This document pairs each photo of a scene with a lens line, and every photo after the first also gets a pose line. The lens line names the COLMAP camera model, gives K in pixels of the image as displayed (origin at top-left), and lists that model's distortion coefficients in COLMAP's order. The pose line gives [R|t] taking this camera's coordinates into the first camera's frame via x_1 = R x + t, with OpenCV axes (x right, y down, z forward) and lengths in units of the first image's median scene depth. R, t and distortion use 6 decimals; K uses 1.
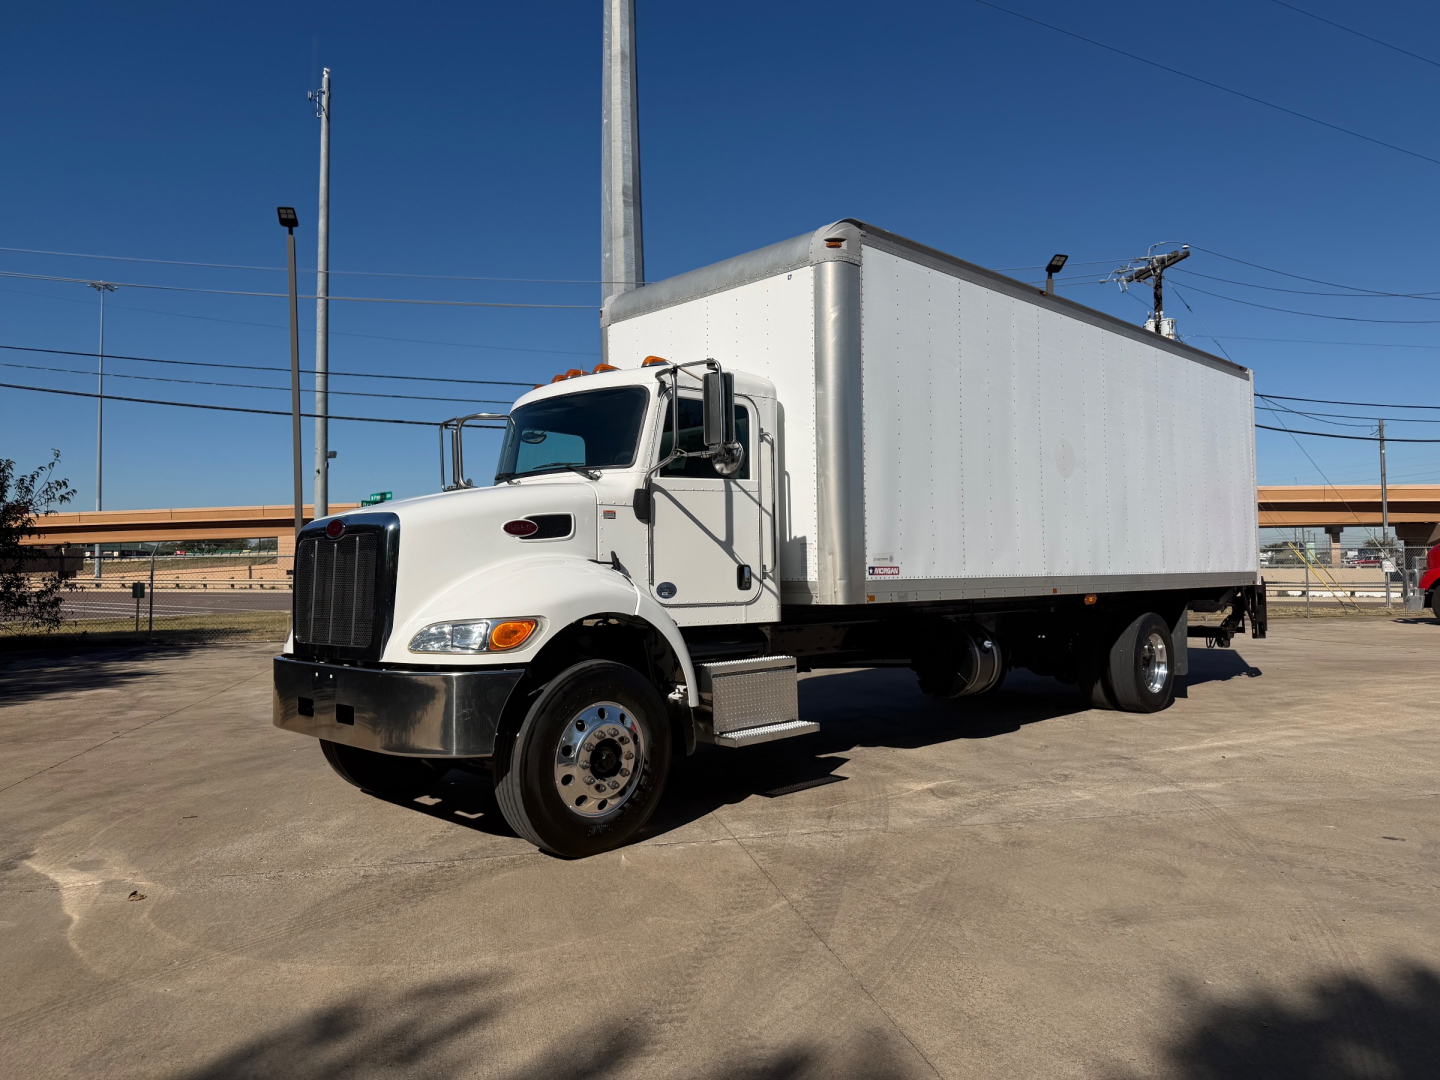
lens RADIAL K [[973.6, 0, 724.5], [0, 973.6, 538.3], [0, 0, 1]] dist [0.060027, -0.097589]
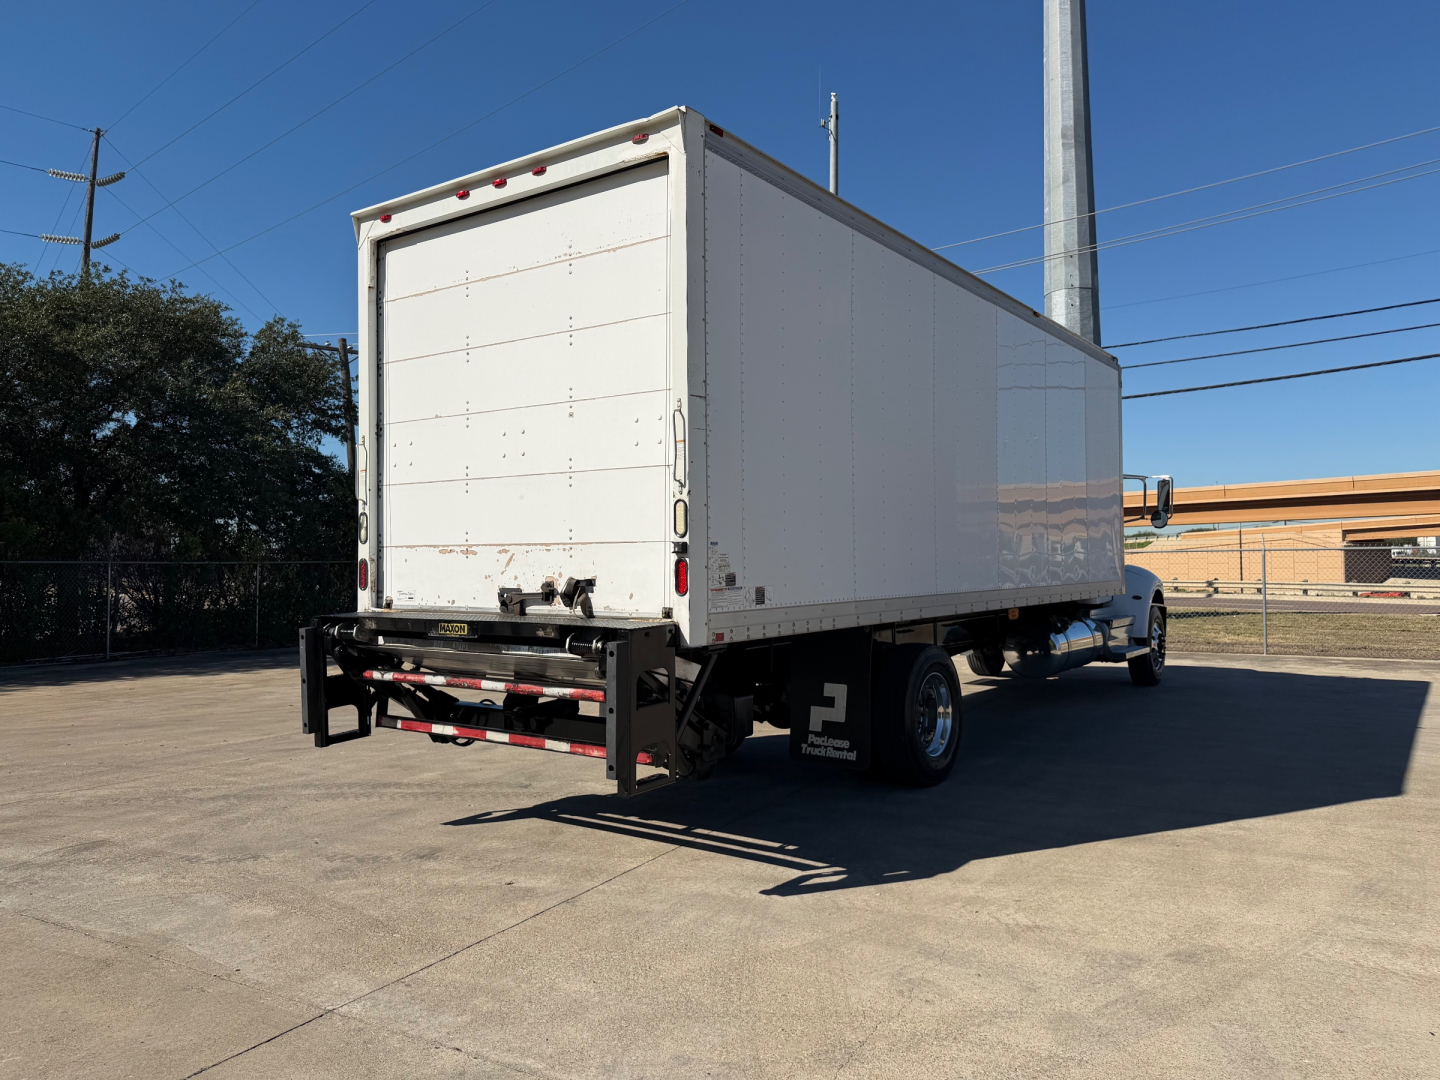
lens RADIAL K [[1004.6, 0, 719.5], [0, 1004.6, 525.7], [0, 0, 1]] dist [0.005584, -0.022846]
pose [[0.755209, -0.026747, -0.654938, 0.249563], [0.020409, 0.999642, -0.017291, 0.001110], [0.655166, -0.000308, 0.755484, 0.137529]]
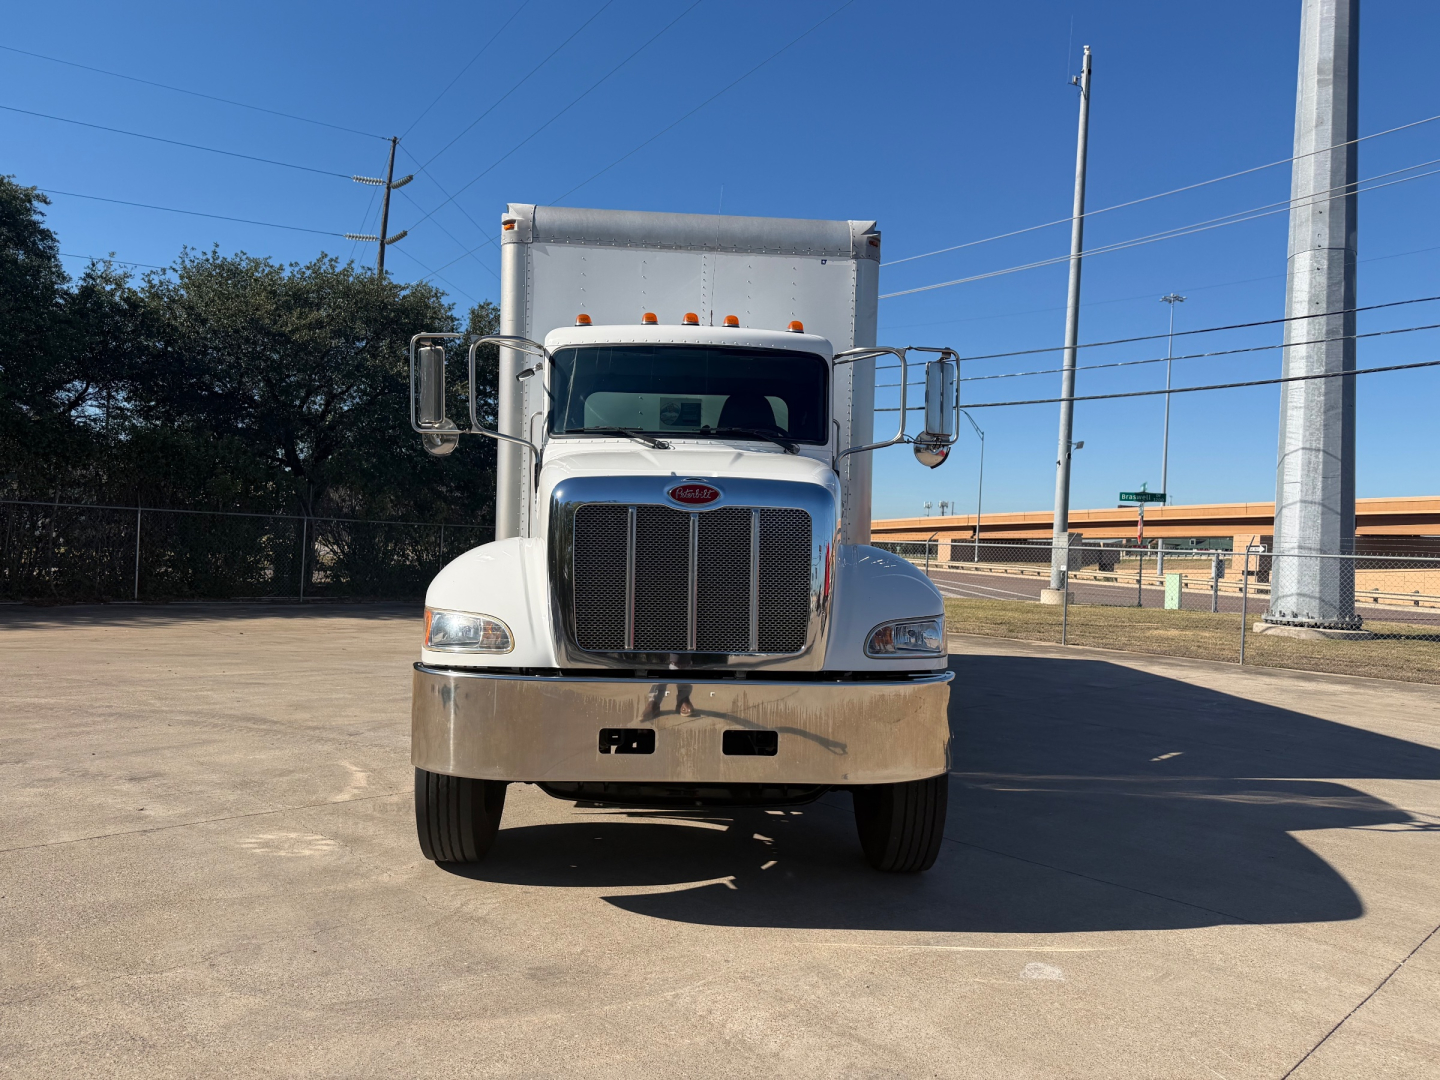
lens RADIAL K [[994.9, 0, 728.7], [0, 994.9, 543.1], [0, 0, 1]] dist [0.012704, -0.021816]
pose [[0.539053, 0.027113, -0.841835, 0.313363], [-0.023658, 0.999575, 0.017045, 0.004011], [0.841940, 0.010728, 0.539465, 0.228559]]
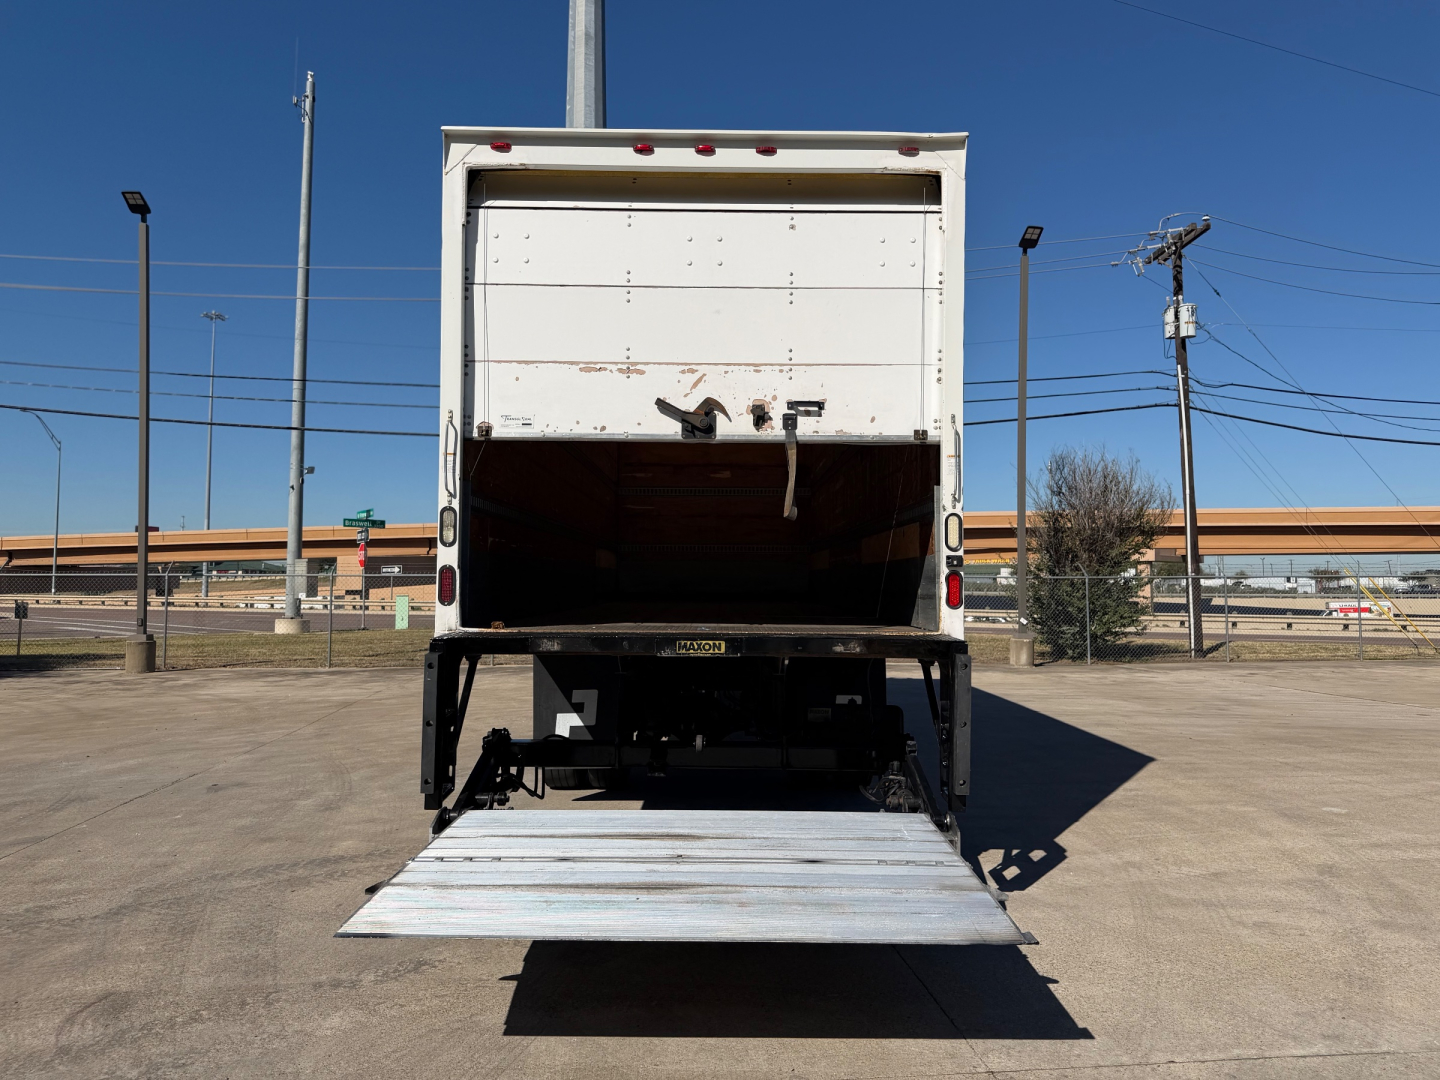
lens RADIAL K [[1001.3, 0, 716.7], [0, 1001.3, 541.4], [0, 0, 1]] dist [0.000127, -0.008236]
pose [[0.994704, 0.003945, -0.102707, 0.122801], [-0.006019, 0.999784, -0.019885, 0.001740], [0.102606, 0.020398, 0.994513, 0.089941]]
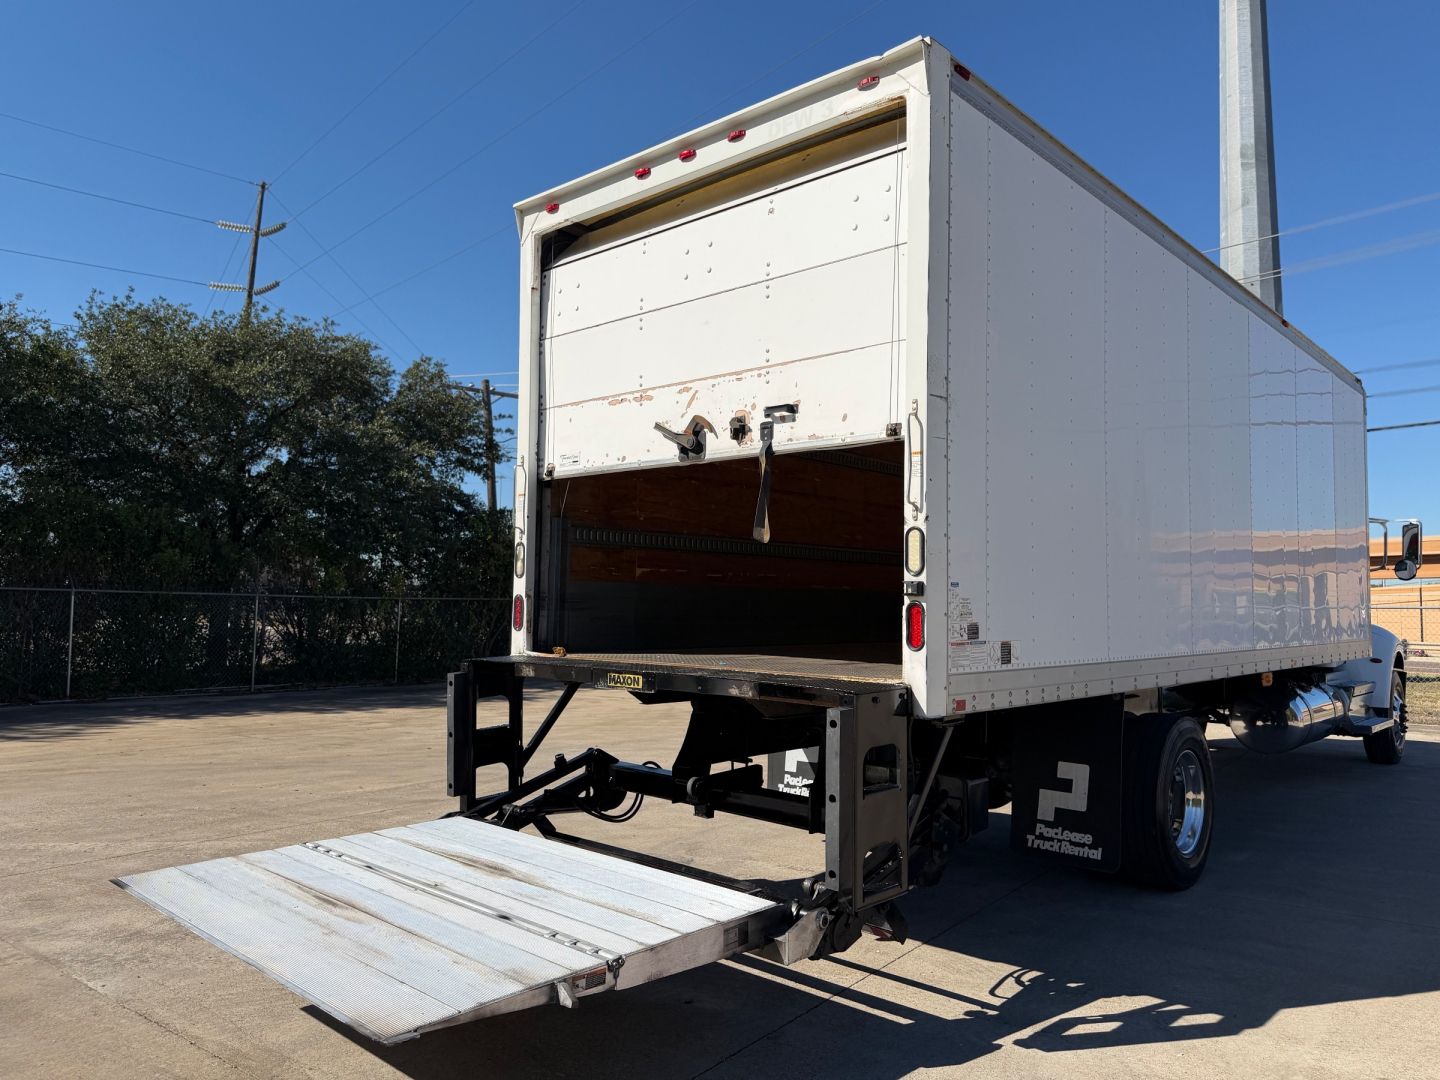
lens RADIAL K [[998.5, 0, 712.2], [0, 998.5, 537.0], [0, 0, 1]] dist [0.068155, -0.109433]
pose [[0.665537, -0.038269, -0.745383, 0.217890], [-0.001220, 0.998628, -0.052360, 0.001691], [0.746364, 0.035757, 0.664577, 0.151001]]
